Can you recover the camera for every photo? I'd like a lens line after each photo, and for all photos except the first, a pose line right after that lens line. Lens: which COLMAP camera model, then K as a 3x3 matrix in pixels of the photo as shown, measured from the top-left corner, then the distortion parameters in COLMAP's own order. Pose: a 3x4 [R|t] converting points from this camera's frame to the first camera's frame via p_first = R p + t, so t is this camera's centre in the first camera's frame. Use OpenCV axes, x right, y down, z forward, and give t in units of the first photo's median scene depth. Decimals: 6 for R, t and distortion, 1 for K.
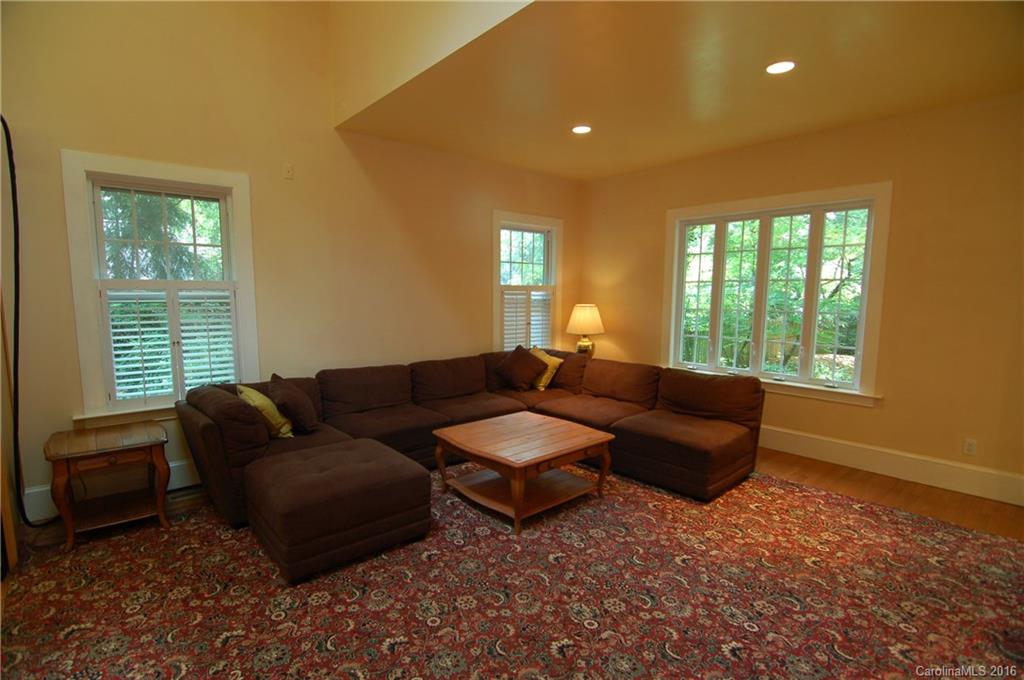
lens RADIAL K [[496.2, 0, 515.4], [0, 496.2, 344.3], [0, 0, 1]] dist [-0.016390, -0.001706]
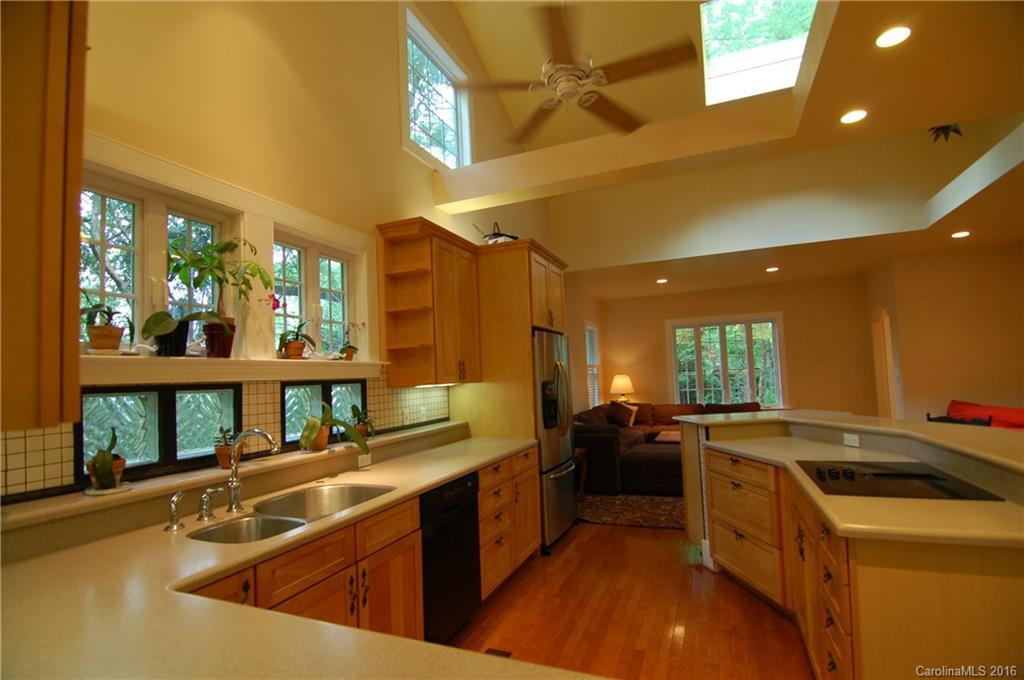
lens RADIAL K [[496.2, 0, 508.1], [0, 496.2, 344.0], [0, 0, 1]] dist [-0.016390, -0.001706]
pose [[0.899712, -0.015880, 0.436195, -1.035258], [0.090792, 0.984289, -0.151436, 0.034915], [-0.426937, 0.175851, 0.887018, -0.341236]]
